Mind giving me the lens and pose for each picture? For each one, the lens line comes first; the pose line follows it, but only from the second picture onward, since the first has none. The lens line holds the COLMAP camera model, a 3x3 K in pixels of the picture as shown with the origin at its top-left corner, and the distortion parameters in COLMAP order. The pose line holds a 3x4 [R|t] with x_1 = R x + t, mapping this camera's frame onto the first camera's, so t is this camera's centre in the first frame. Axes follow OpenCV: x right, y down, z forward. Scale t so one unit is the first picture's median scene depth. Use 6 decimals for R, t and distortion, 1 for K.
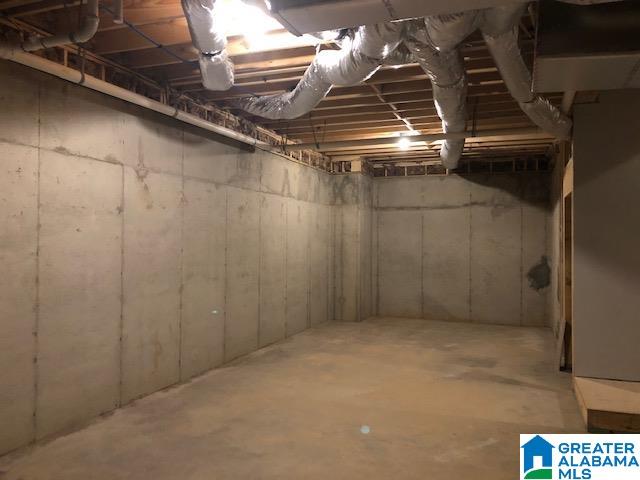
lens RADIAL K [[515.5, 0, 319.1], [0, 515.5, 235.6], [0, 0, 1]] dist [0.044727, -0.007976]
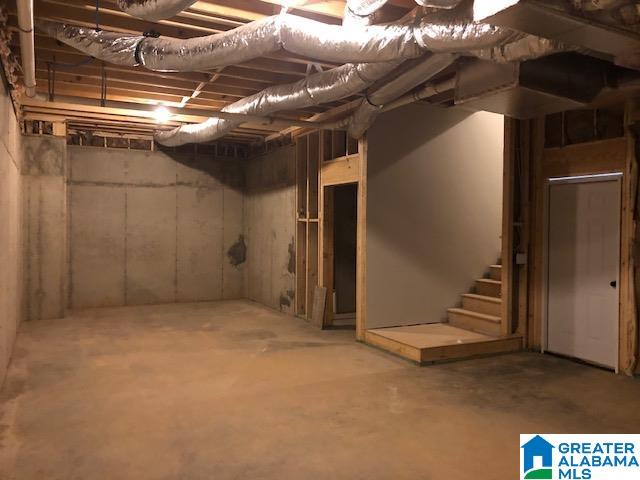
lens RADIAL K [[515.5, 0, 319.1], [0, 515.5, 235.6], [0, 0, 1]] dist [0.044727, -0.007976]
pose [[0.676141, -0.016265, 0.736593, -0.259000], [-0.011382, 0.999406, 0.032516, 0.002273], [-0.736684, -0.030369, 0.675555, 0.131679]]
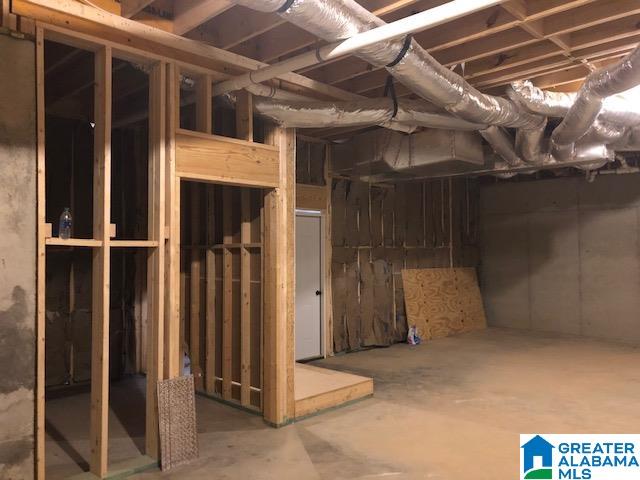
lens RADIAL K [[515.5, 0, 319.1], [0, 515.5, 235.6], [0, 0, 1]] dist [0.044727, -0.007976]
pose [[-0.913987, 0.006895, 0.405684, 0.047709], [-0.007689, 0.999382, -0.034308, 0.009980], [-0.405670, -0.034477, -0.913369, 0.930514]]
